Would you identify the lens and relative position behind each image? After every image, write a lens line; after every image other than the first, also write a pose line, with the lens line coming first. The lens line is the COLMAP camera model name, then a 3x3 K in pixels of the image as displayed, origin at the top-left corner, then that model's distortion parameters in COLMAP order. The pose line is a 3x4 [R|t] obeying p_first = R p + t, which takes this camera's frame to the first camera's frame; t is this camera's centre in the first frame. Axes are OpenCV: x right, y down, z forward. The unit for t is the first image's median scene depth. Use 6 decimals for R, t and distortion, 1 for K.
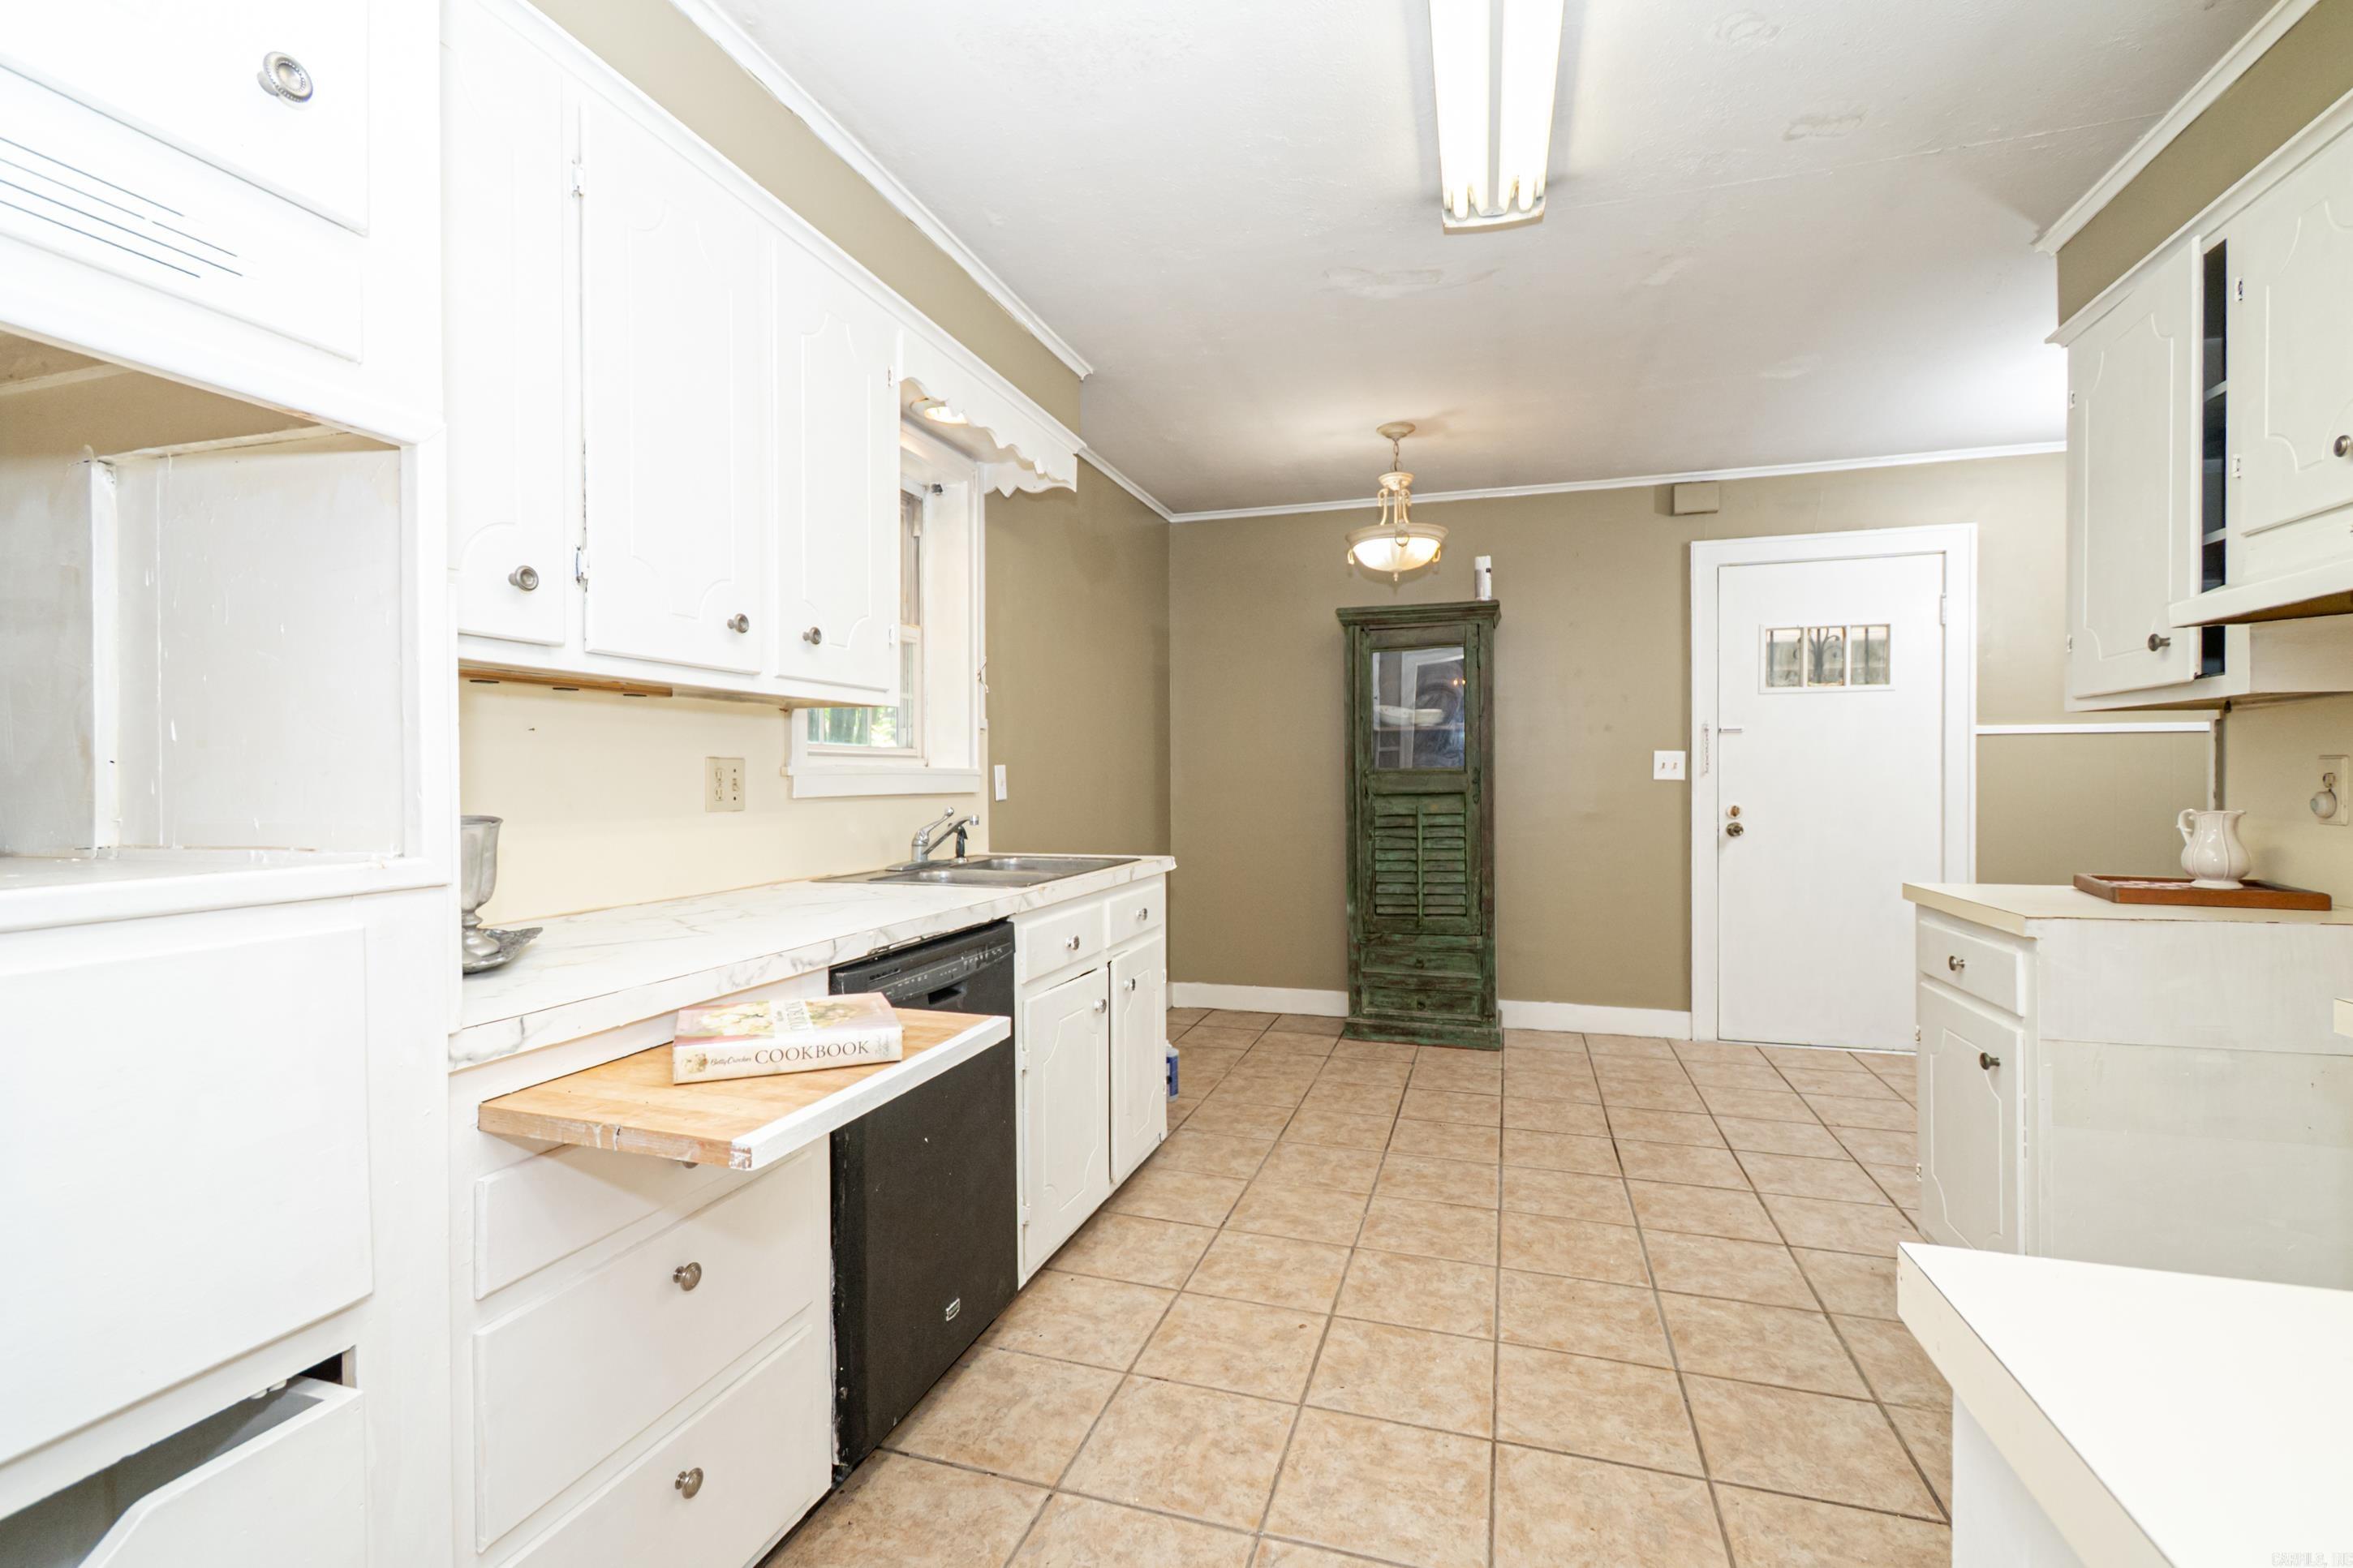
lens RADIAL K [[1037.4, 0, 1182.9], [0, 1037.4, 778.6], [0, 0, 1]] dist [0.003261, 0.000202]
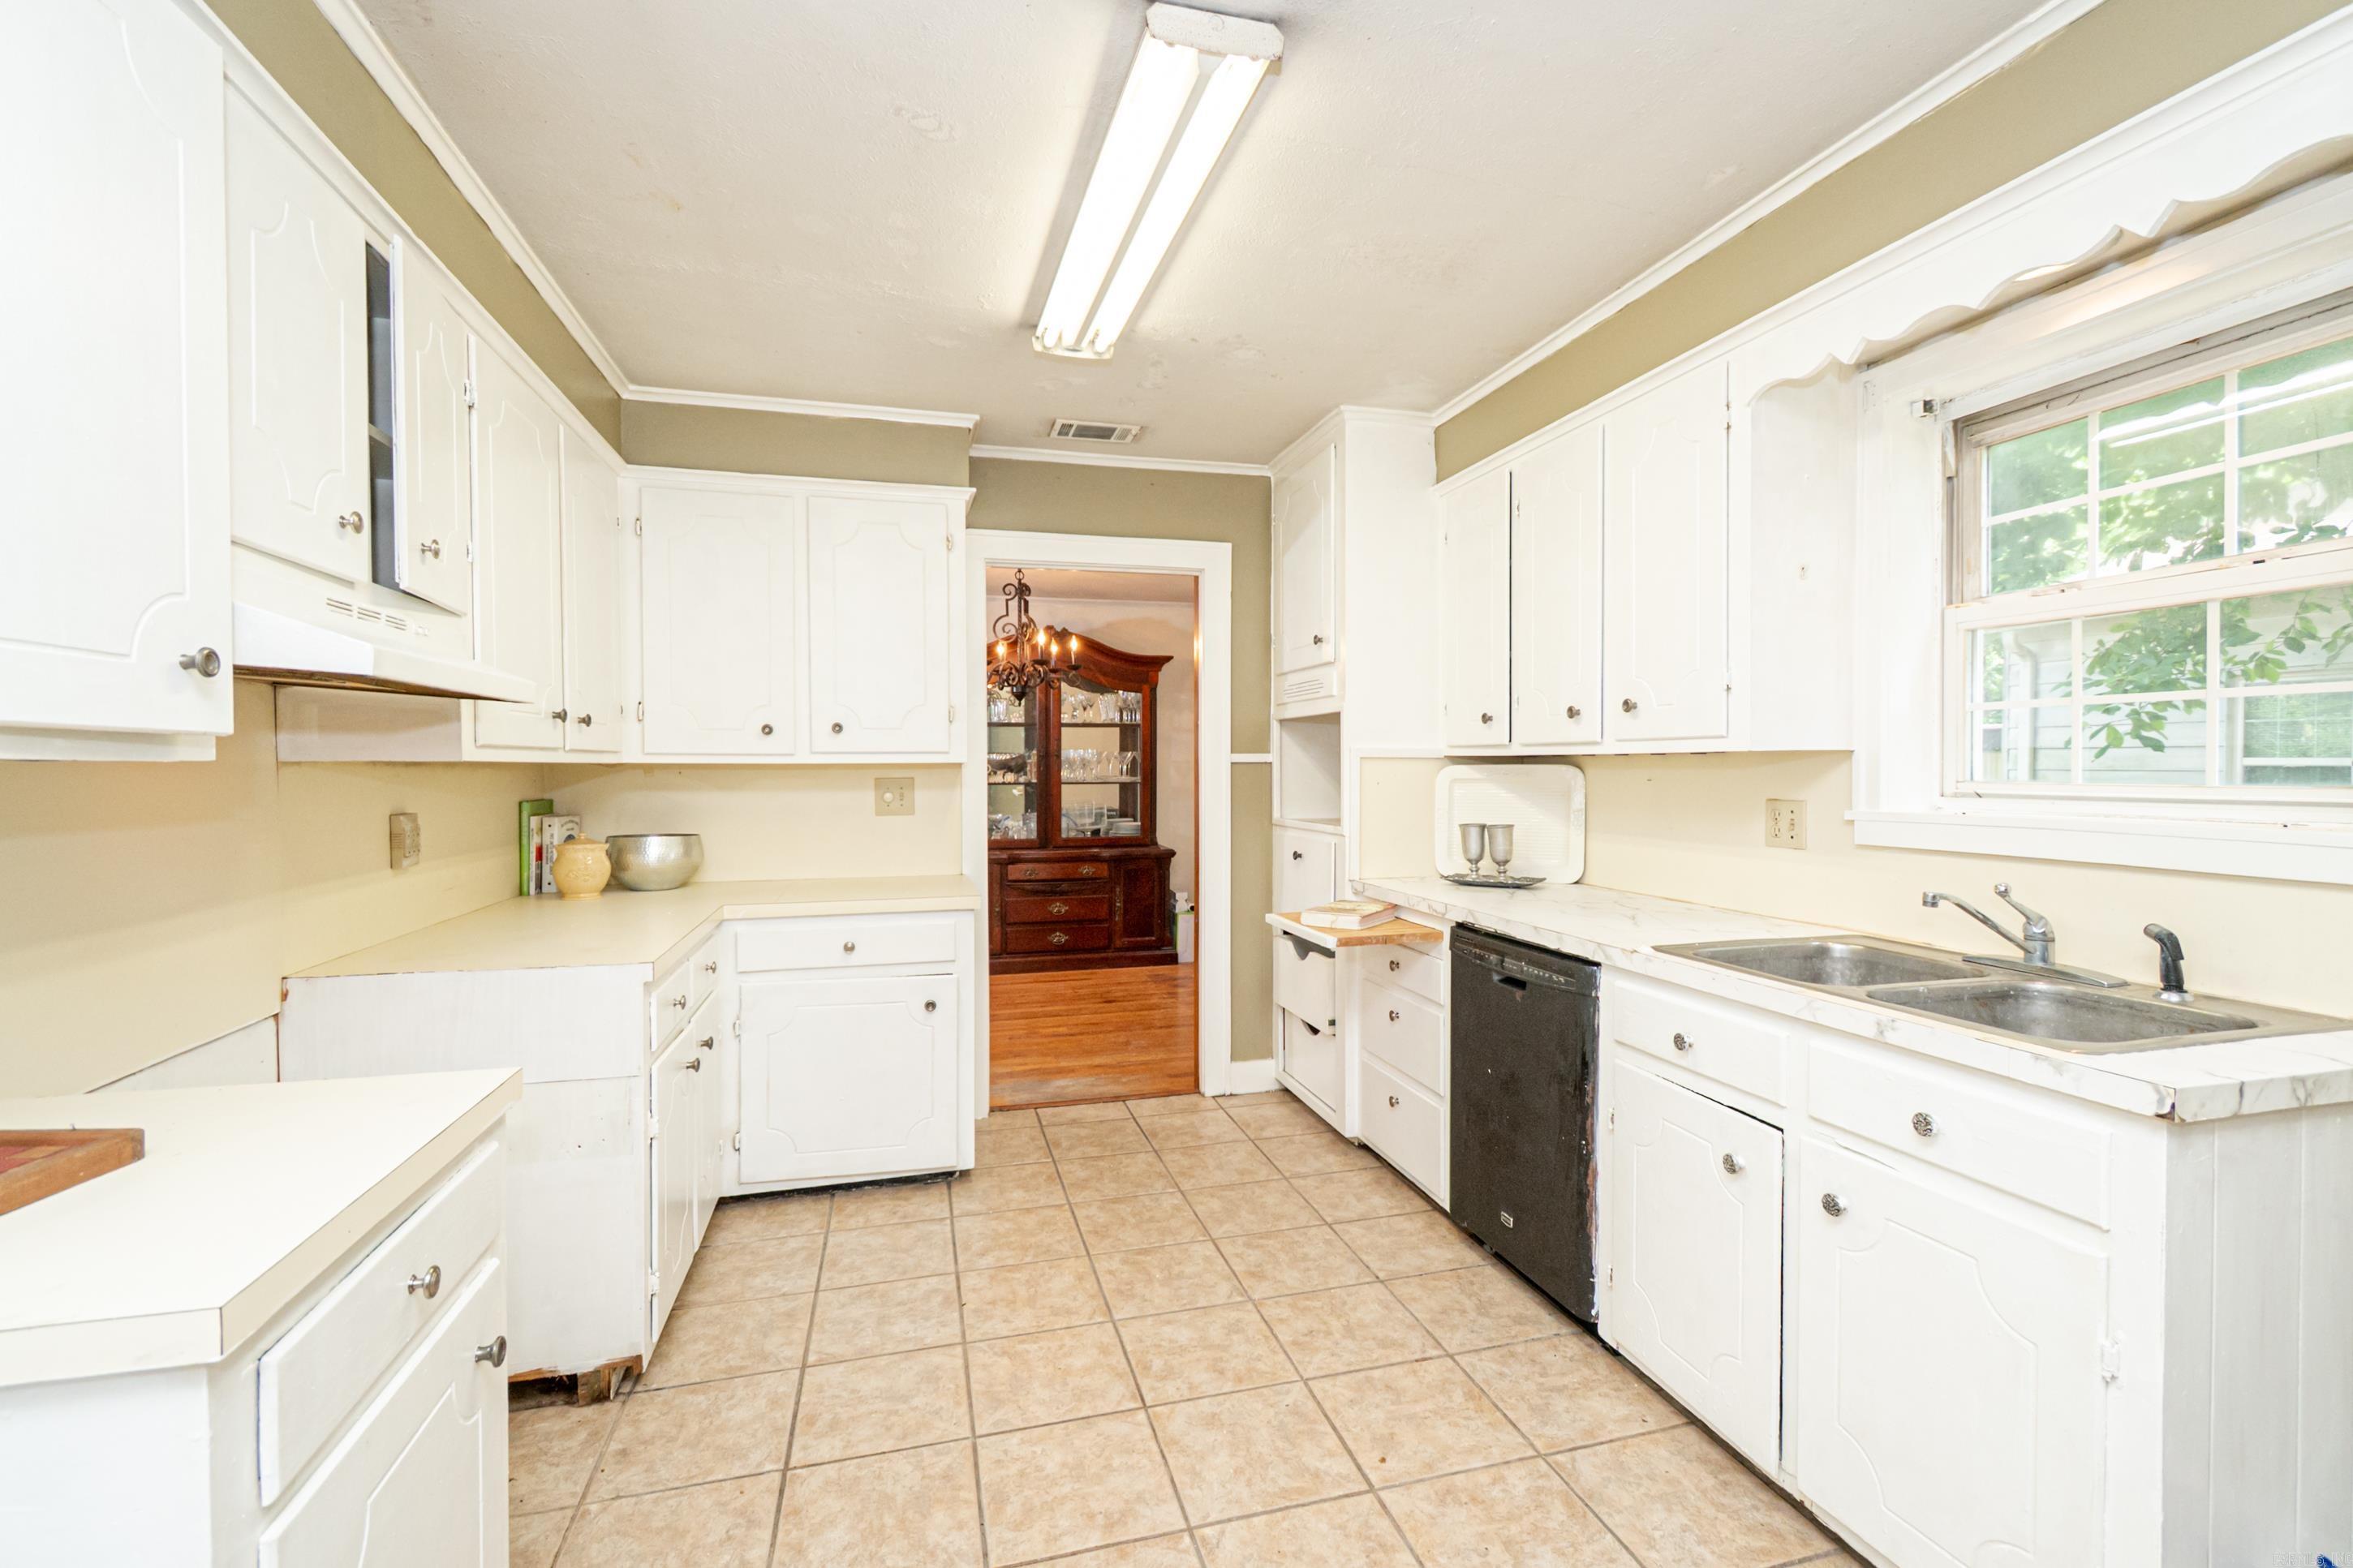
lens RADIAL K [[1037.4, 0, 1182.0], [0, 1037.4, 781.0], [0, 0, 1]] dist [0.003261, 0.000202]
pose [[-0.845104, 0.010545, -0.534497, 0.840974], [0.001131, 0.999838, 0.017937, -0.074431], [0.534600, 0.014554, -0.844980, 1.911958]]
